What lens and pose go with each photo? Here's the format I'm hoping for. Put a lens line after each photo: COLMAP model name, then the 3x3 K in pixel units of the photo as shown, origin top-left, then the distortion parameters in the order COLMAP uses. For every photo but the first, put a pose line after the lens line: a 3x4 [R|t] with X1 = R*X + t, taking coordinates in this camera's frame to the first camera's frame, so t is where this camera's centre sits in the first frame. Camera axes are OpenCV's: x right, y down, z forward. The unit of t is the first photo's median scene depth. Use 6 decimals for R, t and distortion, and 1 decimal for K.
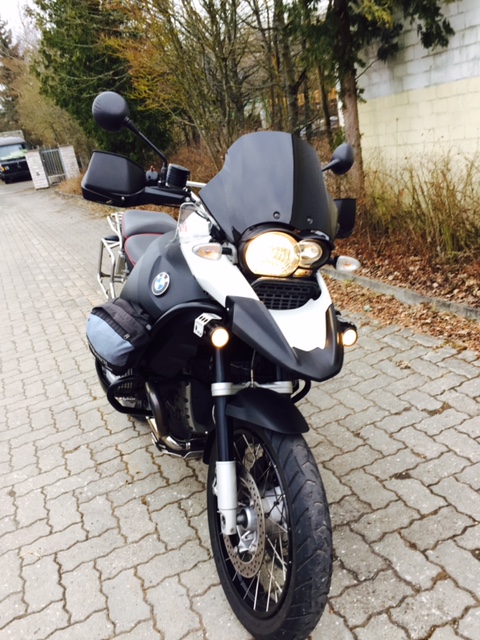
lens RADIAL K [[538.9, 0, 239.2], [0, 538.9, 319.8], [0, 0, 1]] dist [0.054305, -0.059184]
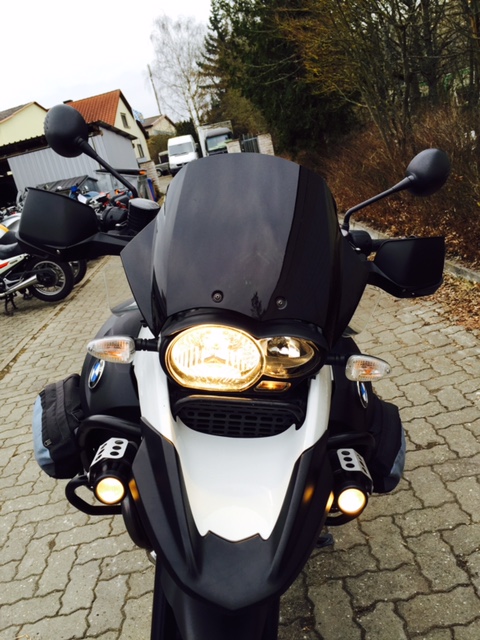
lens RADIAL K [[538.9, 0, 241.2], [0, 538.9, 323.3], [0, 0, 1]] dist [0.054305, -0.059184]
pose [[0.934483, 0.064167, -0.350176, 0.181825], [-0.050911, 0.997599, 0.046941, -0.114334], [0.352348, -0.026038, 0.935507, 0.261147]]
